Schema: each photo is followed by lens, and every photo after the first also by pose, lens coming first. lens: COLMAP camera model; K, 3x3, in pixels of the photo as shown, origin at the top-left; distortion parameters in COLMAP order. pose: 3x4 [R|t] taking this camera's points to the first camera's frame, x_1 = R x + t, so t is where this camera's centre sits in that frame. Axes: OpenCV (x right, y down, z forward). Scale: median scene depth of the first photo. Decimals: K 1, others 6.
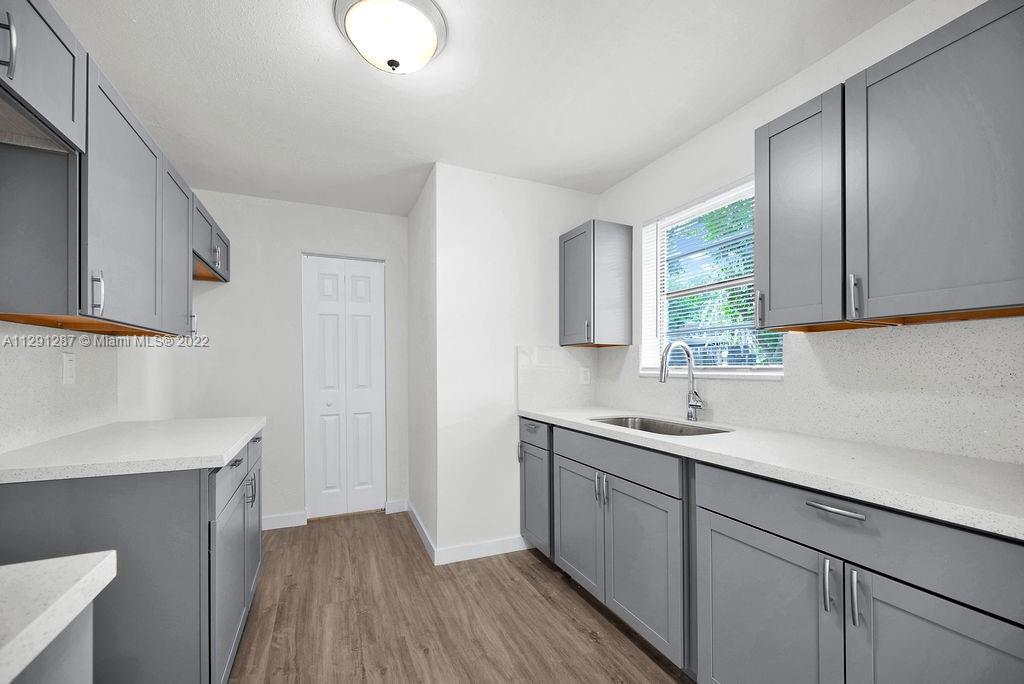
lens RADIAL K [[420.5, 0, 502.4], [0, 420.5, 366.6], [0, 0, 1]] dist [-0.000950, -0.000041]
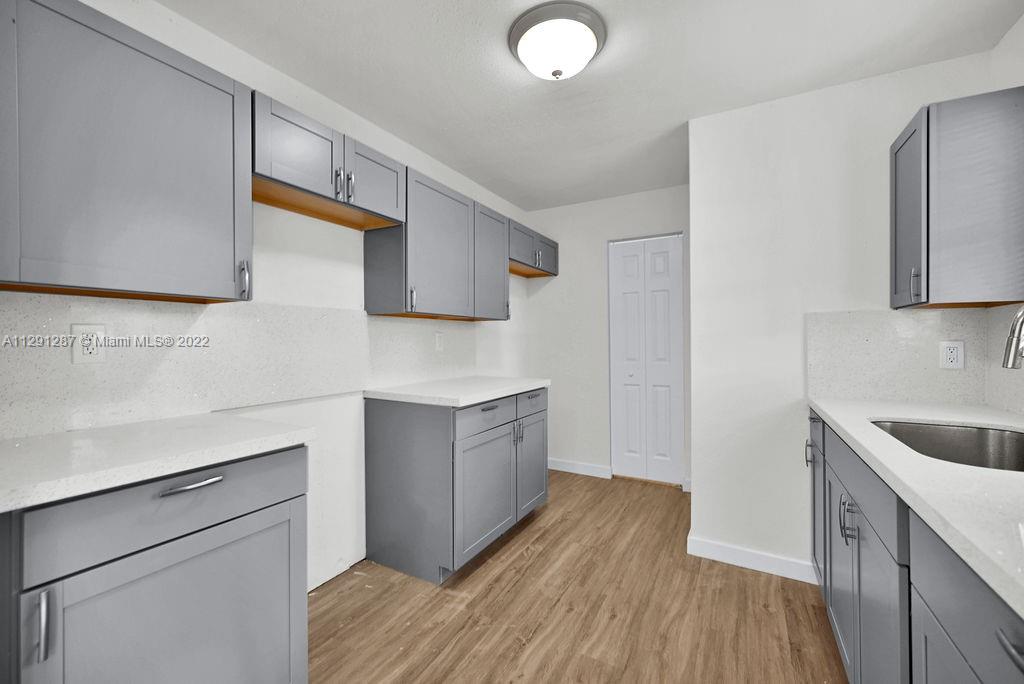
lens RADIAL K [[414.3, 0, 511.3], [0, 414.3, 340.3], [0, 0, 1]] dist [-0.002016, 0.000137]
pose [[0.607636, -0.001511, -0.794214, 0.374790], [0.001019, 0.999999, -0.001123, 0.000889], [0.794215, -0.000126, 0.607637, 0.147141]]
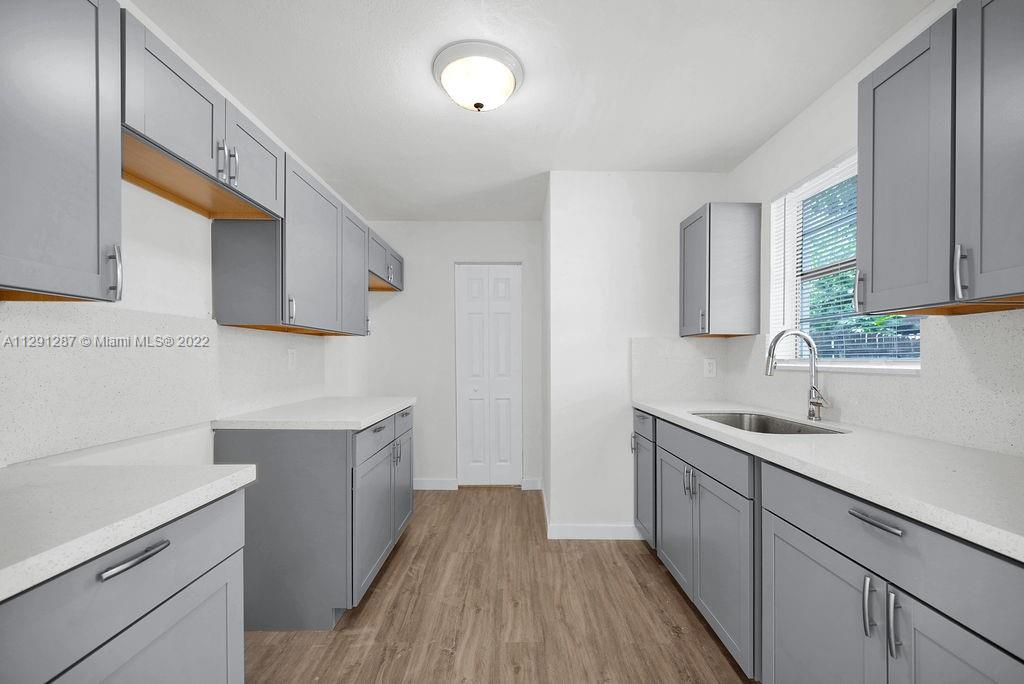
lens RADIAL K [[417.7, 0, 512.9], [0, 417.7, 360.6], [0, 0, 1]] dist [-0.000384, 0.000229]
pose [[0.920632, 0.003932, -0.390412, 0.202947], [-0.001674, 0.999980, 0.006123, 0.000307], [0.390428, -0.004983, 0.920620, -0.044658]]
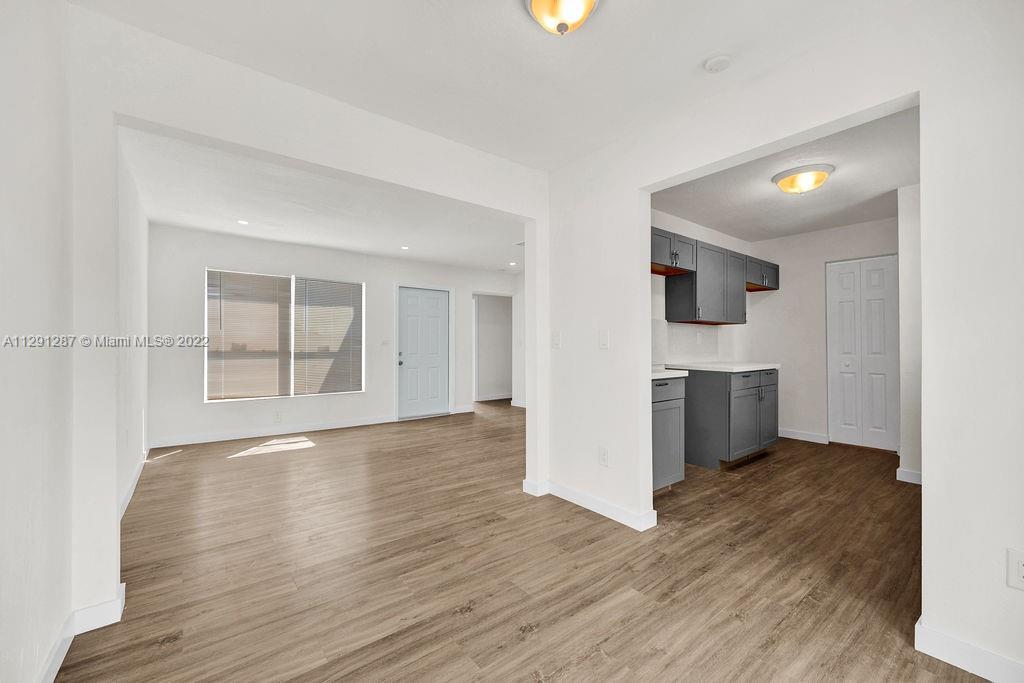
lens RADIAL K [[411.0, 0, 505.7], [0, 411.0, 340.5], [0, 0, 1]] dist [-0.000424, 0.000007]
pose [[0.250323, -0.005656, -0.968146, 0.937674], [-0.005023, 0.999962, -0.007140, 0.033966], [0.968149, 0.006650, 0.250285, -0.668639]]
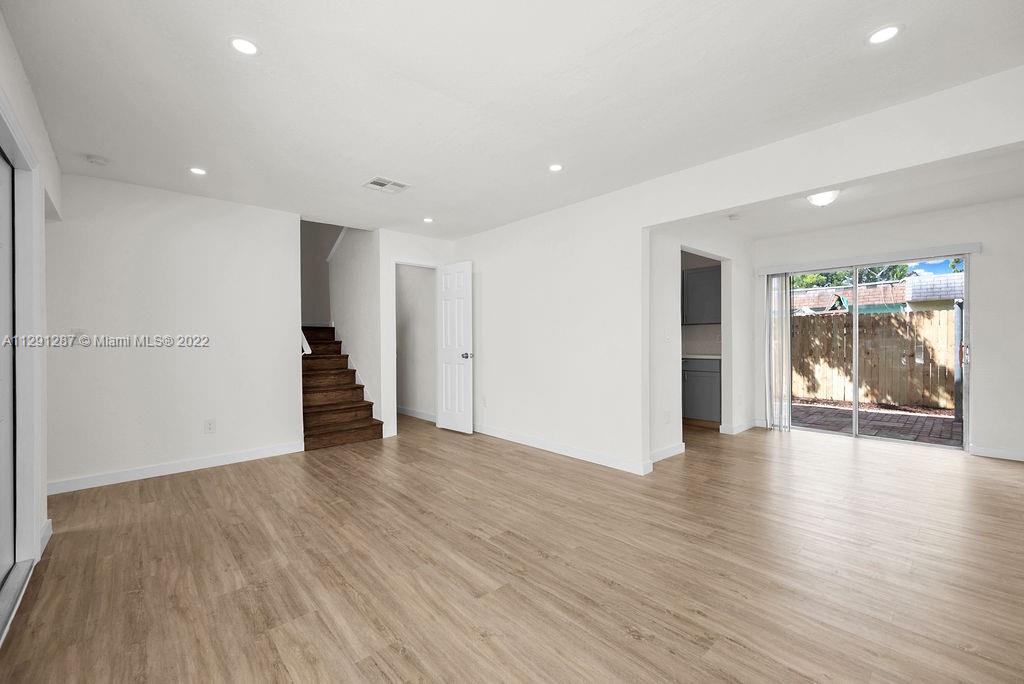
lens RADIAL K [[426.7, 0, 507.4], [0, 426.7, 340.4], [0, 0, 1]] dist [-0.000249, 0.000380]
pose [[0.947981, 0.000555, 0.318325, -1.410563], [0.001410, 0.999981, -0.005944, 0.047879], [-0.318322, 0.006084, 0.947963, -1.603211]]
